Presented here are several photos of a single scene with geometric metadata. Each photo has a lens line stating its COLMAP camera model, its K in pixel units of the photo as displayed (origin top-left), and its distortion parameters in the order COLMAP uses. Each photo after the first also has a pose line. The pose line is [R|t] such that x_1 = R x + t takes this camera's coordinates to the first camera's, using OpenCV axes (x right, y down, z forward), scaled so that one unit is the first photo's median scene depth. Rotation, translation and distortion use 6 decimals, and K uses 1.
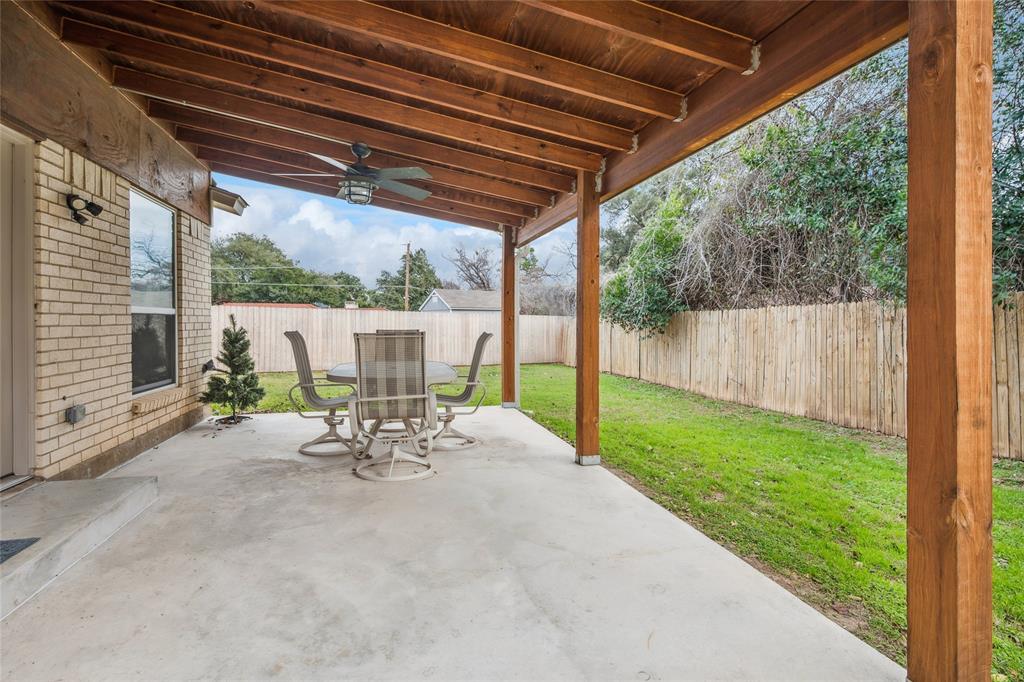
lens RADIAL K [[526.4, 0, 512.9], [0, 526.4, 321.6], [0, 0, 1]] dist [-0.001377, -0.000181]
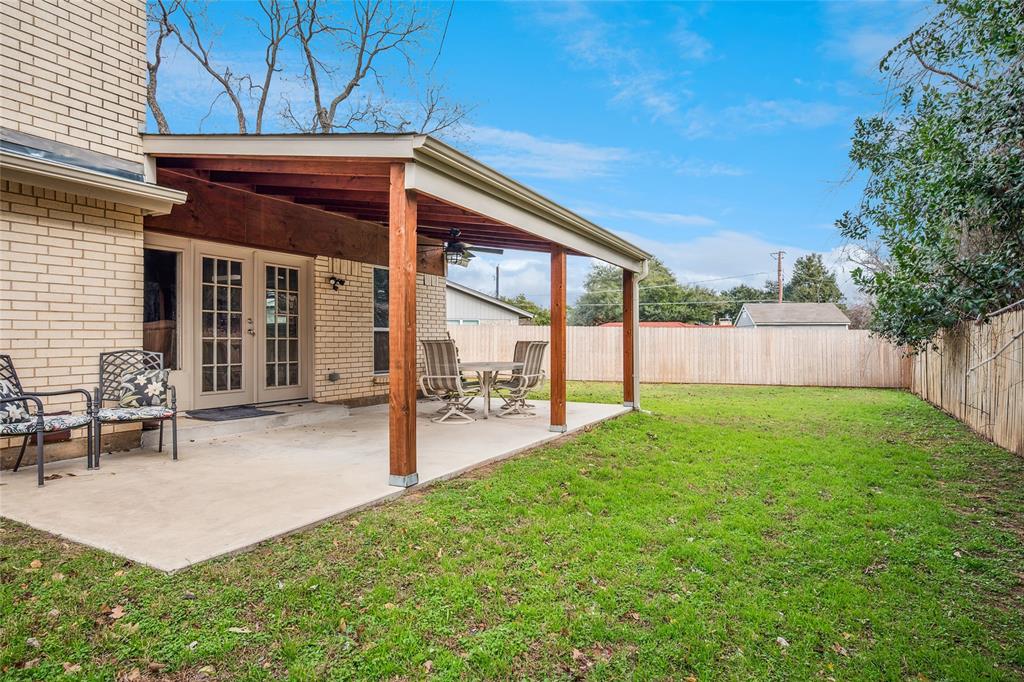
lens RADIAL K [[573.2, 0, 512.0], [0, 573.2, 341.0], [0, 0, 1]] dist [0.000899, 0.000019]
pose [[0.750919, -0.002775, -0.660388, 1.269631], [0.002991, 0.999995, -0.000801, 0.028175], [0.660387, -0.001374, 0.750924, -0.300180]]
